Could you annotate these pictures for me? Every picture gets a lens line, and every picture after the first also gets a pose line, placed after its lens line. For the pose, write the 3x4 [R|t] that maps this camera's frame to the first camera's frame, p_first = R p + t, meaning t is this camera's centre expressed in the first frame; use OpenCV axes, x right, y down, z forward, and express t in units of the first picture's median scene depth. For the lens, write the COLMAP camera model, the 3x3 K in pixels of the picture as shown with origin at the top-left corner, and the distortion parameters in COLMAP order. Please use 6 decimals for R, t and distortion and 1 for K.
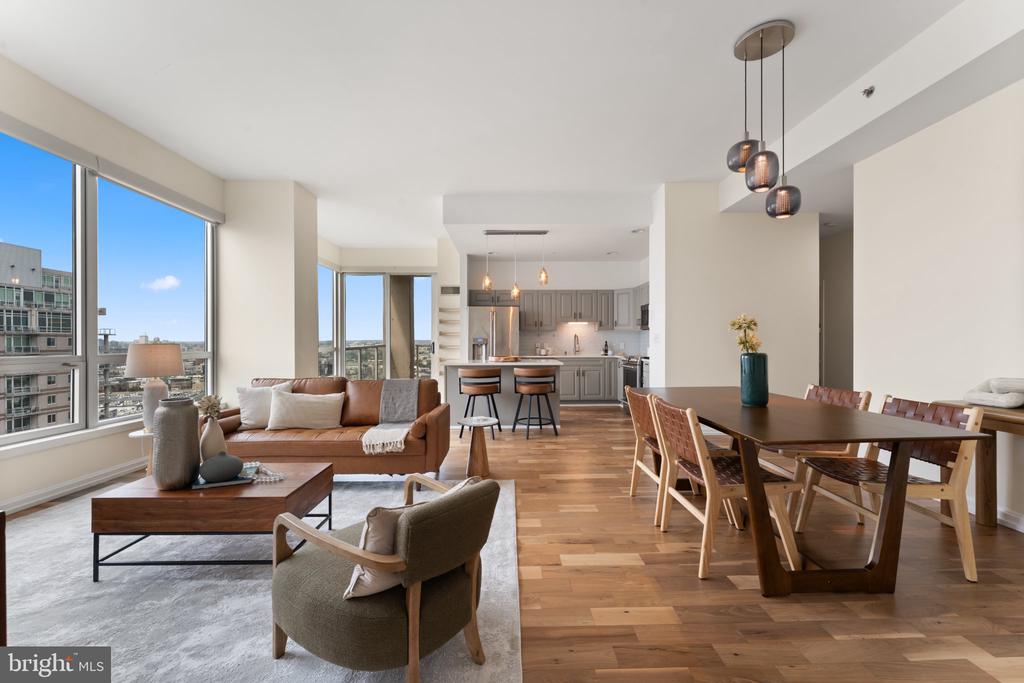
lens RADIAL K [[415.7, 0, 513.5], [0, 415.7, 340.5], [0, 0, 1]] dist [0.002866, -0.000744]
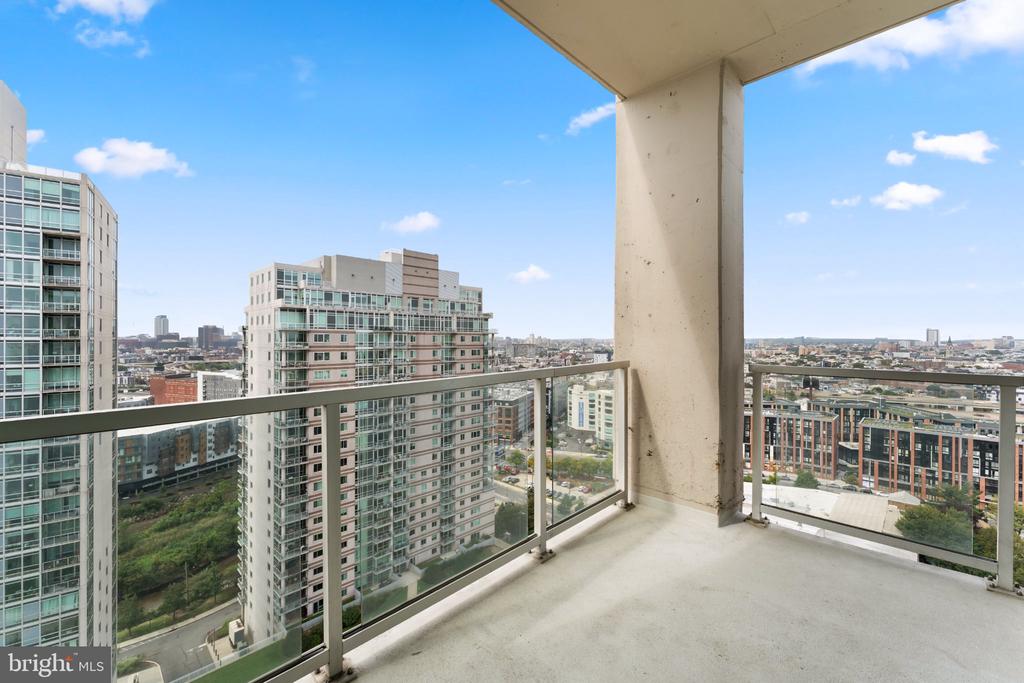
lens RADIAL K [[415.7, 0, 507.0], [0, 415.7, 338.7], [0, 0, 1]] dist [0.002866, -0.000744]
pose [[0.699268, 0.006251, -0.714832, -0.033100], [-0.006414, 0.999976, 0.002470, -0.001584], [0.714830, 0.002858, 0.699292, 0.152142]]
